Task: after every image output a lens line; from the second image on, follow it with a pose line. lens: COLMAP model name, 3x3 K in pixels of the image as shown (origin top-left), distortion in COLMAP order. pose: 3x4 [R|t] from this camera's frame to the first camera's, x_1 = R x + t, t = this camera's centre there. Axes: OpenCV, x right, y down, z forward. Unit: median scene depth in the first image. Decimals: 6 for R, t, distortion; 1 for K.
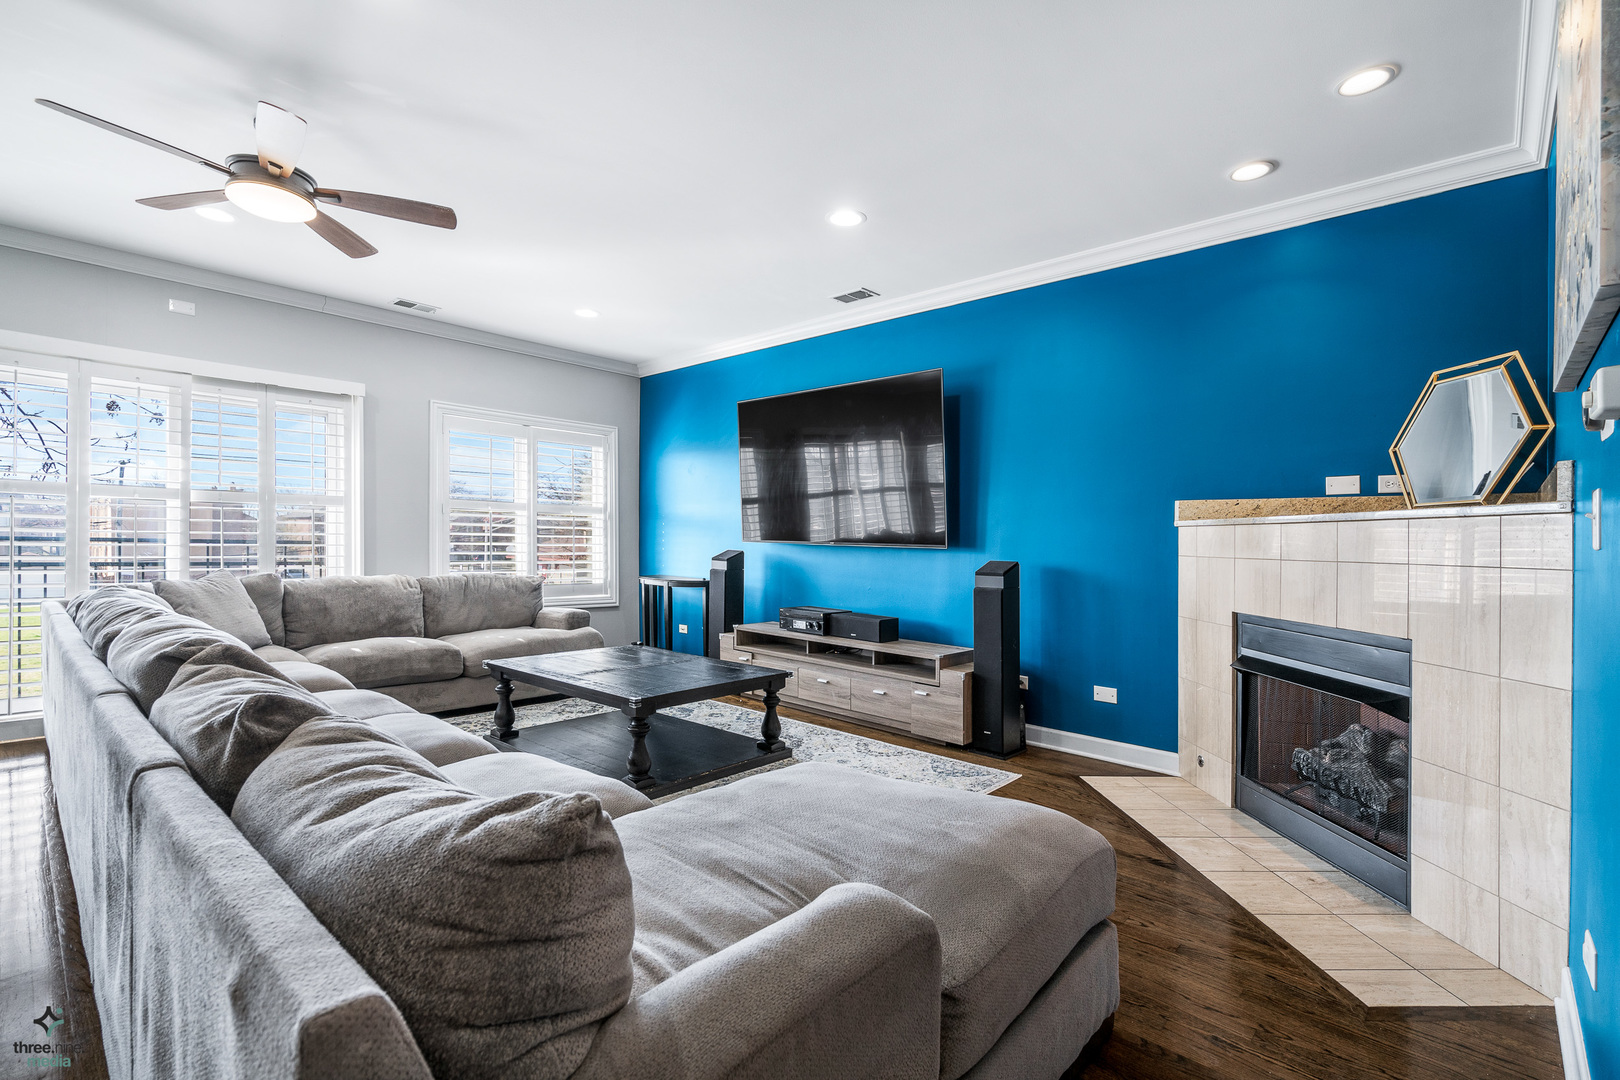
lens RADIAL K [[743.3, 0, 811.7], [0, 743.3, 542.5], [0, 0, 1]] dist [-0.005347, 0.002783]
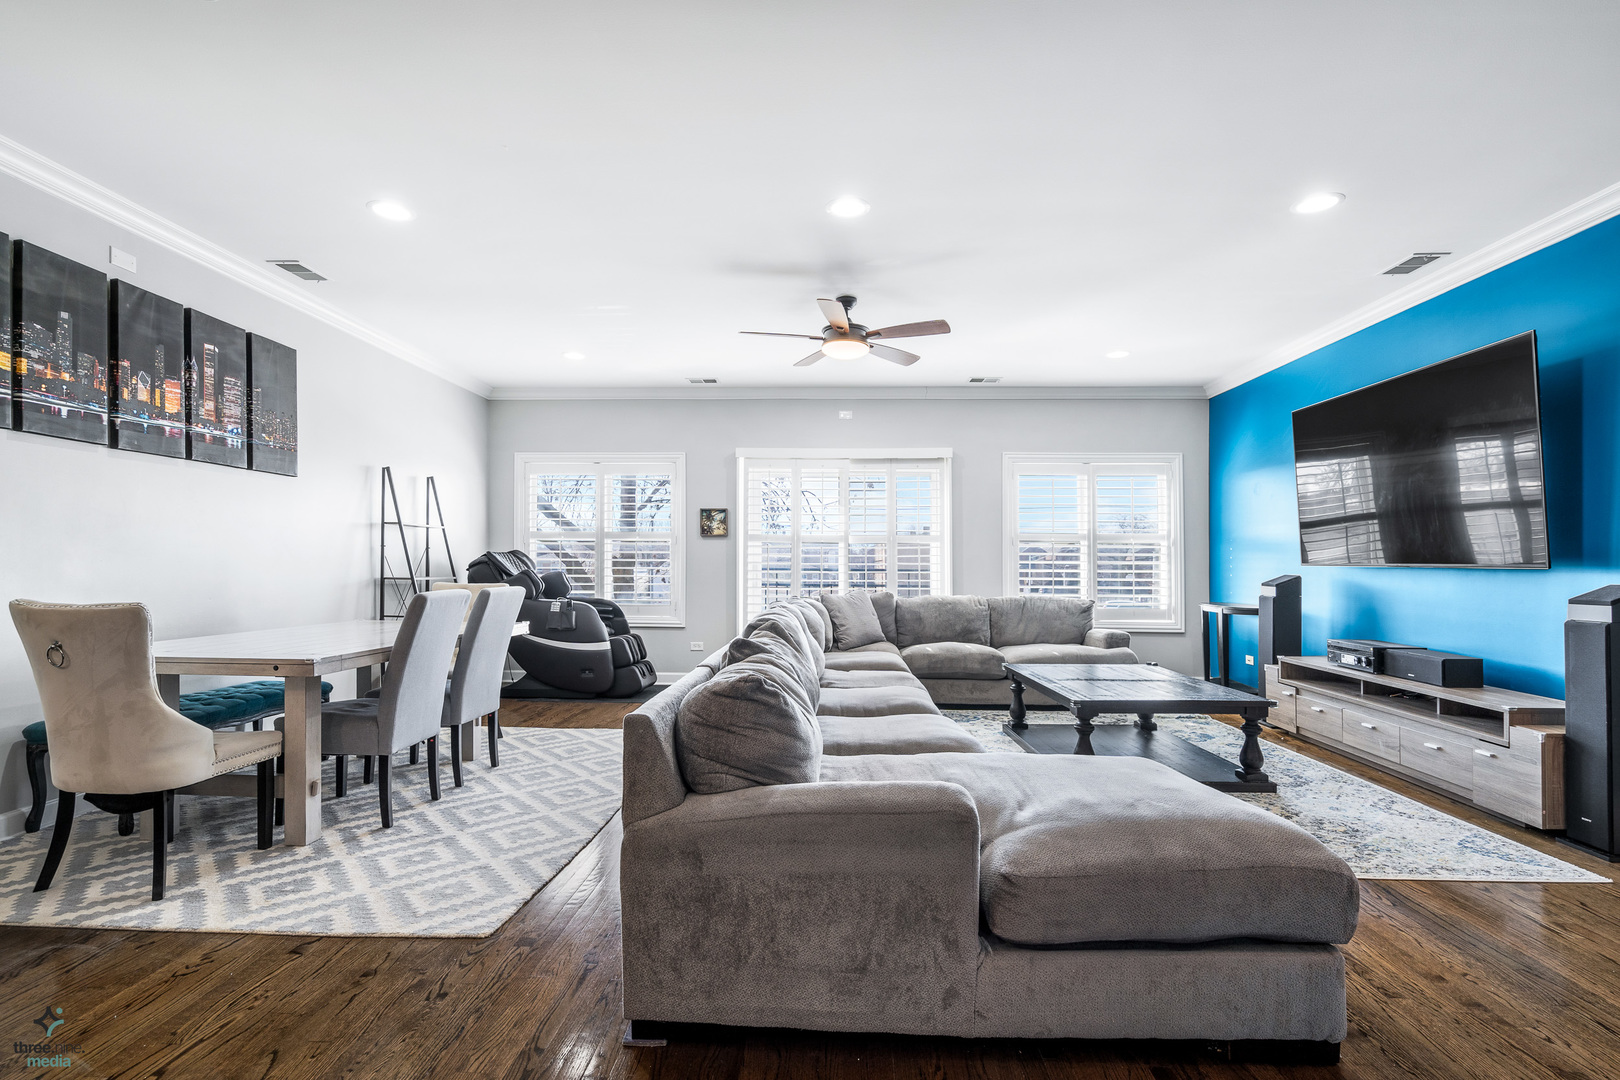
lens RADIAL K [[743.3, 0, 799.6], [0, 743.3, 569.6], [0, 0, 1]] dist [-0.005347, 0.002783]
pose [[0.647365, -0.009980, -0.762115, 0.230397], [0.005566, 0.999950, -0.008367, 0.009358], [0.762160, 0.001174, 0.647387, -0.047655]]
